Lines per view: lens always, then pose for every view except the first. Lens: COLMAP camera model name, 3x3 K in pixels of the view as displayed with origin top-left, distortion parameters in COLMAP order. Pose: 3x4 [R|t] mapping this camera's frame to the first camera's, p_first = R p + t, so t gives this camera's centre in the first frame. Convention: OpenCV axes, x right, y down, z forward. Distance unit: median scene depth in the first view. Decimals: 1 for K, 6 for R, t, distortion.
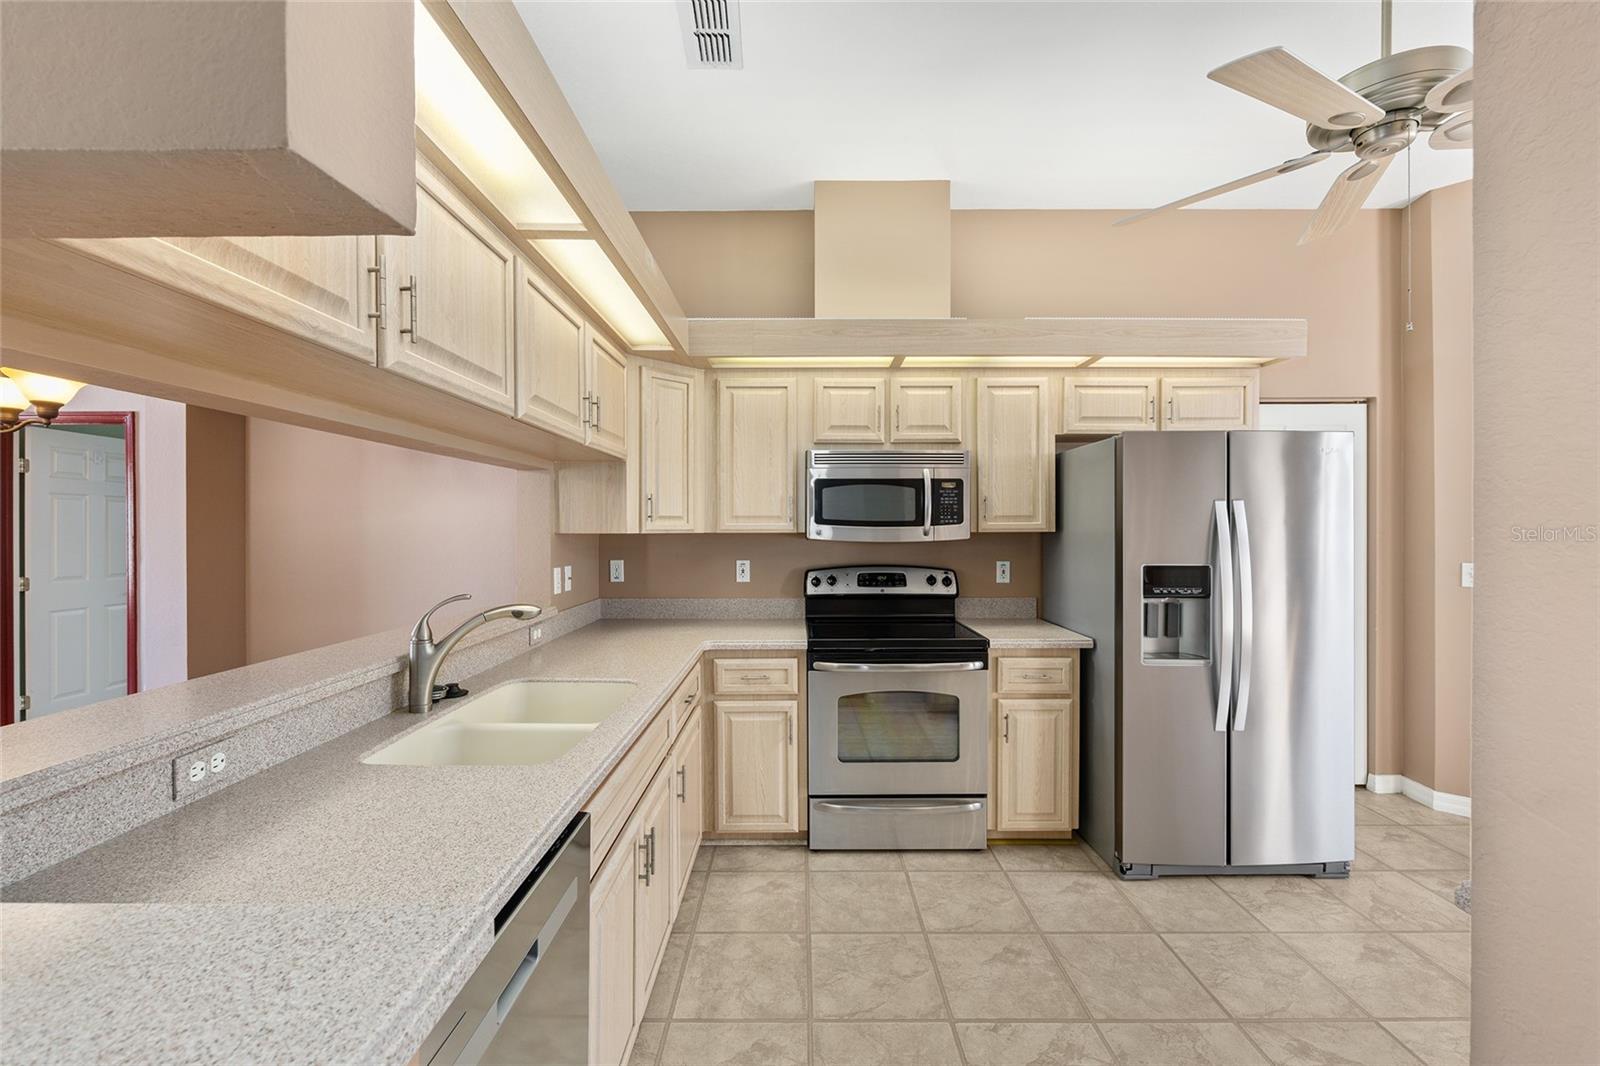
lens RADIAL K [[643.5, 0, 806.1], [0, 643.5, 533.1], [0, 0, 1]] dist [-0.002820, 0.000986]
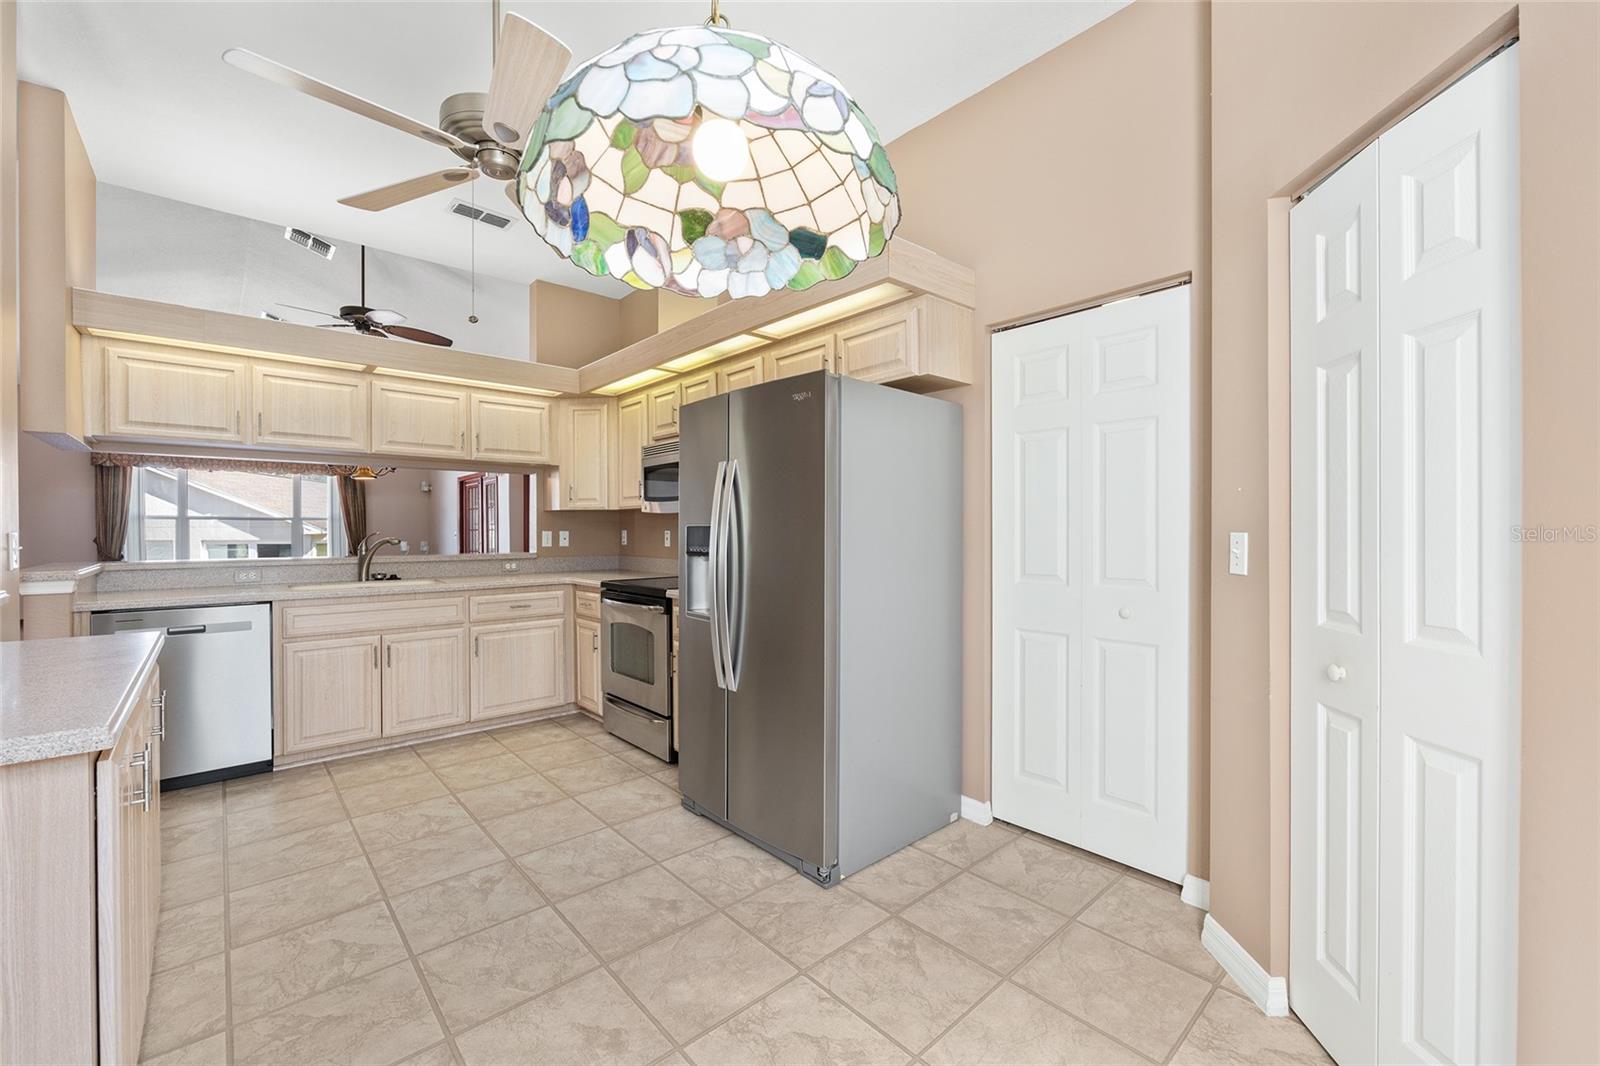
lens RADIAL K [[643.5, 0, 792.0], [0, 643.5, 532.9], [0, 0, 1]] dist [-0.002820, 0.000986]
pose [[0.667317, 0.004689, -0.744759, 1.235958], [-0.004824, 0.999986, 0.001974, 0.049338], [0.744758, 0.002276, 0.667330, 0.331618]]
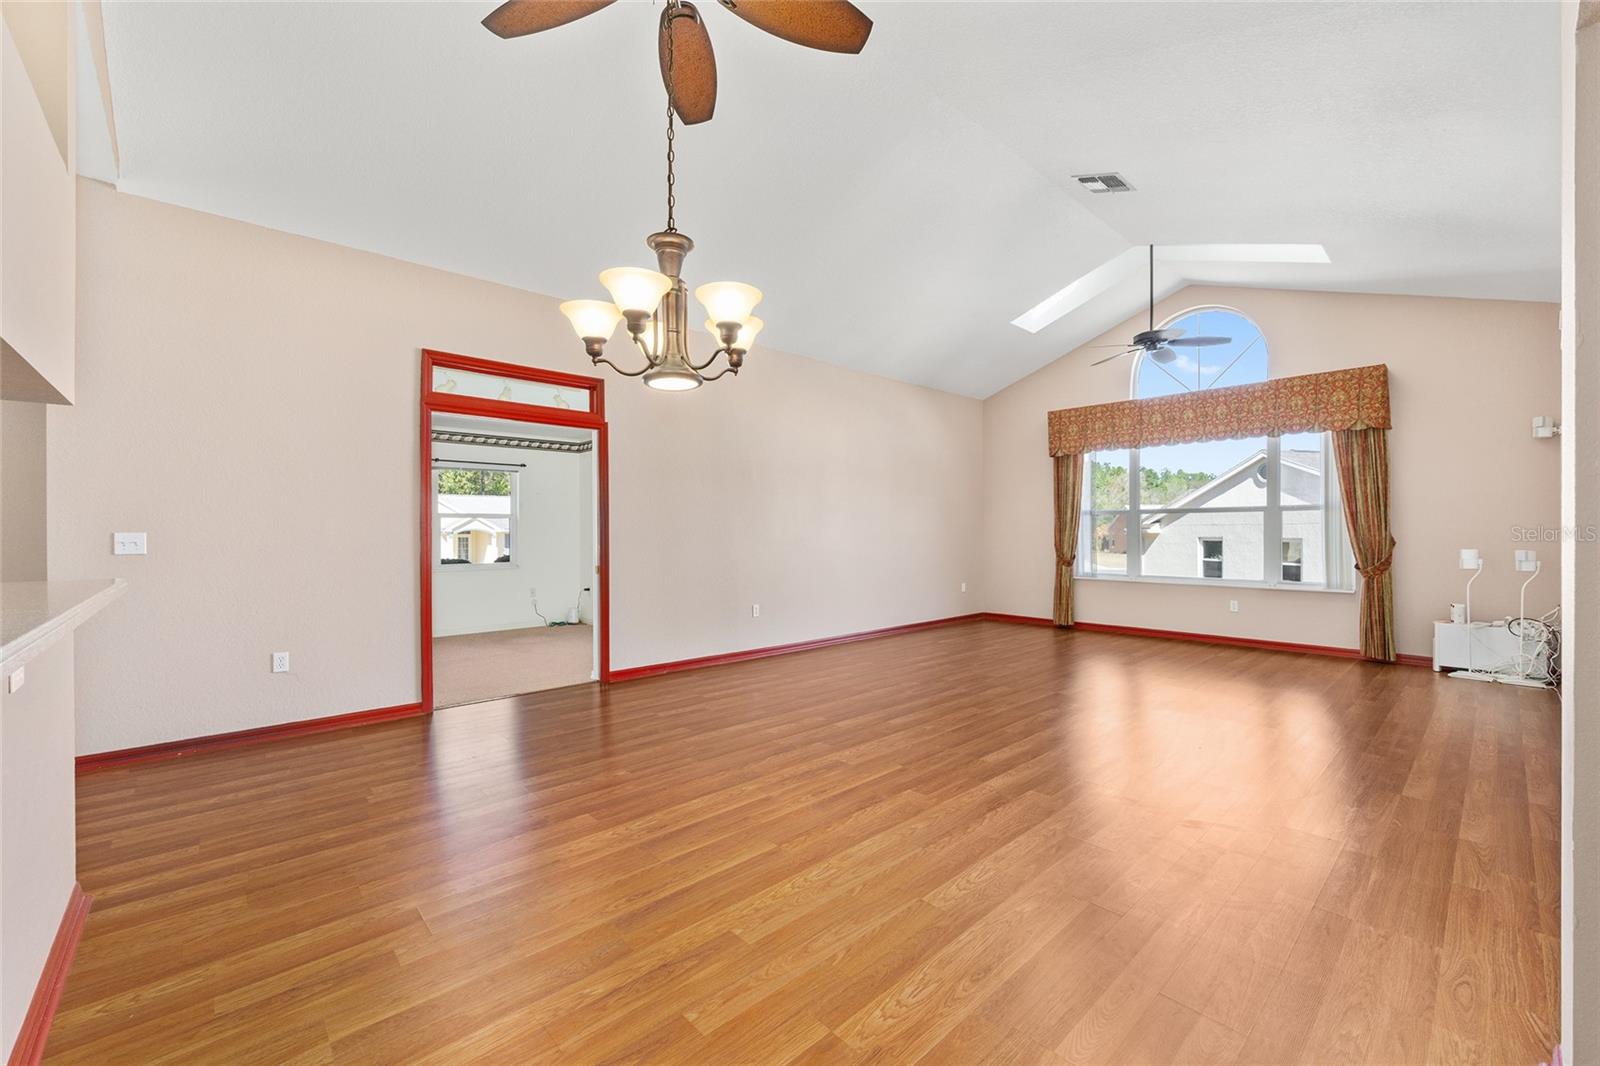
lens RADIAL K [[643.5, 0, 795.6], [0, 643.5, 534.0], [0, 0, 1]] dist [-0.002820, 0.000986]
pose [[-0.745530, 0.008911, -0.666413, -0.609445], [0.002202, 0.999938, 0.010908, 0.052757], [0.666469, 0.006665, -0.745503, 1.284716]]
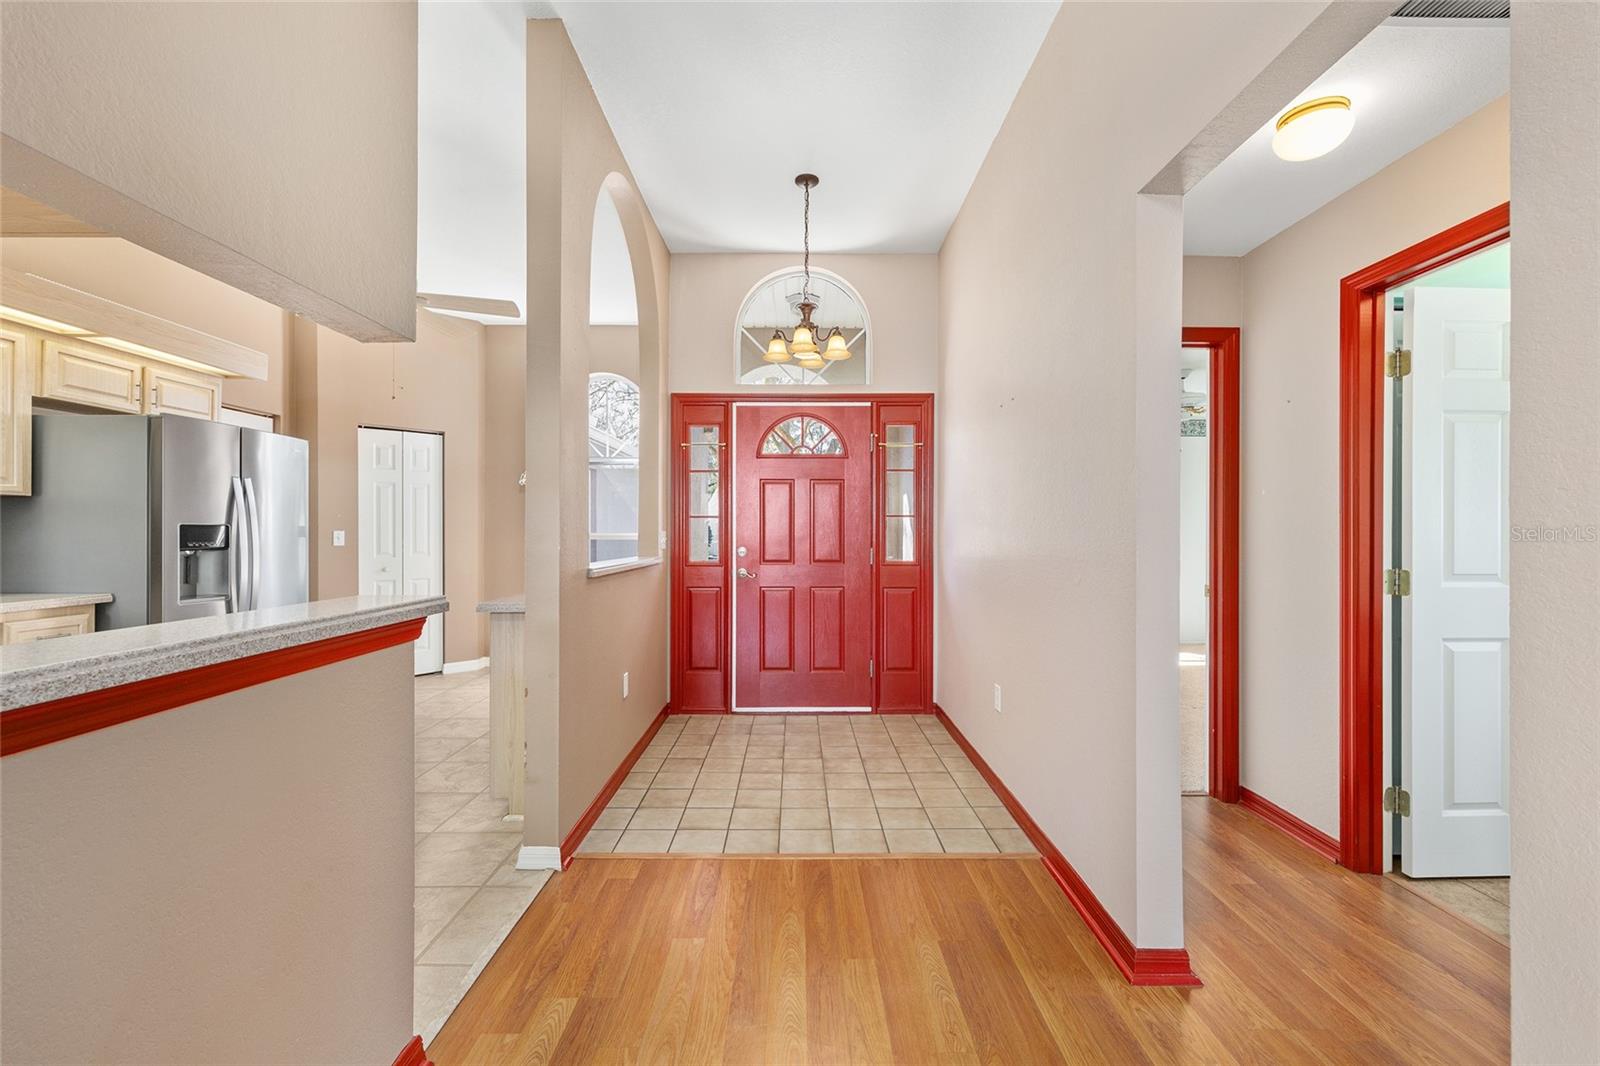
lens RADIAL K [[643.5, 0, 784.9], [0, 643.5, 534.5], [0, 0, 1]] dist [-0.002820, 0.000986]
pose [[0.021794, 0.000306, 0.999762, -0.687517], [0.001707, 0.999998, -0.000344, 0.065498], [-0.999761, 0.001714, 0.021793, -0.157280]]
